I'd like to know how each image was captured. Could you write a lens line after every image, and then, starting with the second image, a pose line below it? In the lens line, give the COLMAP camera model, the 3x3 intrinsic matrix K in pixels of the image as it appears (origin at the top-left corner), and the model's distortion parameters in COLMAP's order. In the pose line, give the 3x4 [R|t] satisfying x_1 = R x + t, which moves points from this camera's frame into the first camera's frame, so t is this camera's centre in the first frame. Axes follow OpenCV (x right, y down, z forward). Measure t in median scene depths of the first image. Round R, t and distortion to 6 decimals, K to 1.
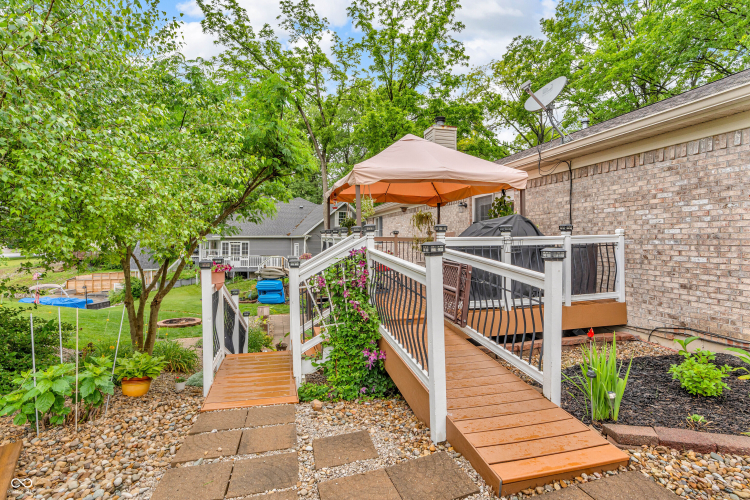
lens RADIAL K [[360.8, 0, 372.4], [0, 360.8, 243.4], [0, 0, 1]] dist [-0.001539, 0.000047]
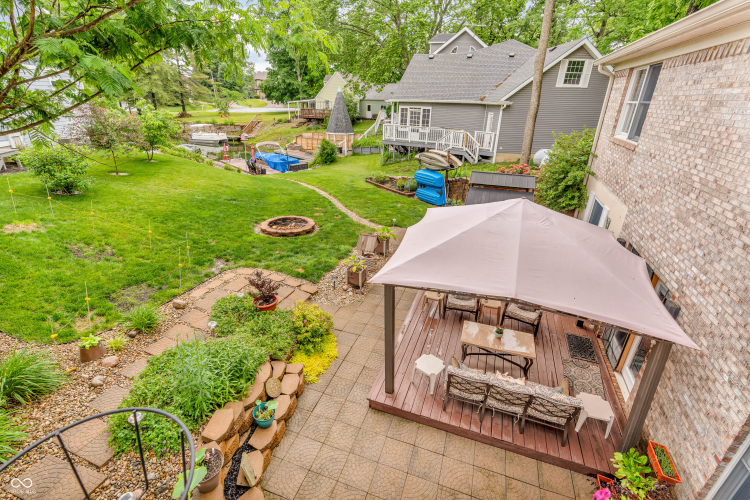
lens RADIAL K [[345.4, 0, 373.2], [0, 345.4, 248.0], [0, 0, 1]] dist [-0.004208, -0.000198]
pose [[0.829588, 0.239041, -0.504621, 0.003337], [-0.025421, 0.918962, 0.393525, -0.020621], [0.557796, -0.313636, 0.768437, 0.322715]]
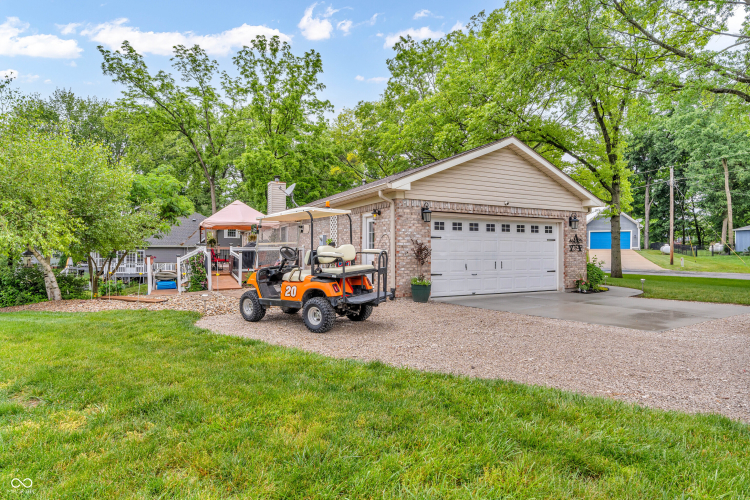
lens RADIAL K [[408.4, 0, 375.0], [0, 408.4, 255.2], [0, 0, 1]] dist [0.006854, -0.000481]
pose [[0.978946, -0.000129, 0.204117, 0.129422], [-0.000104, 0.999999, 0.001131, 0.009845], [-0.204117, -0.001128, 0.978946, -0.499954]]
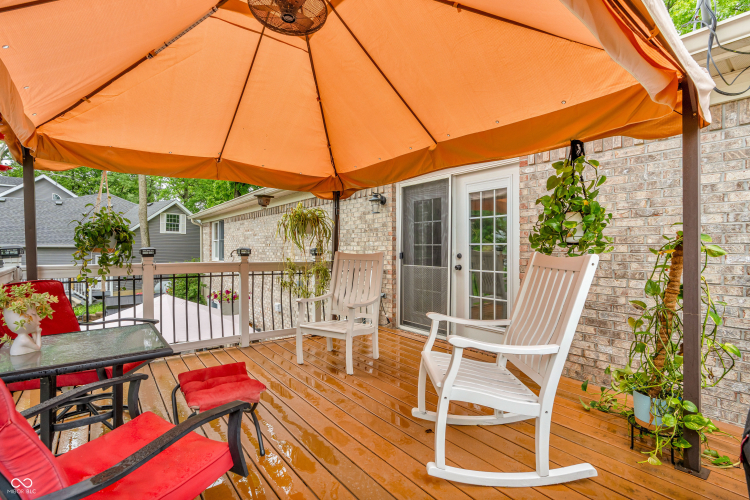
lens RADIAL K [[345.4, 0, 370.2], [0, 345.4, 252.9], [0, 0, 1]] dist [-0.004208, -0.000198]
pose [[0.915112, -0.000244, 0.403199, 0.011122], [-0.001570, 0.999990, 0.004168, -0.009629], [-0.403196, -0.004447, 0.915103, 0.173726]]
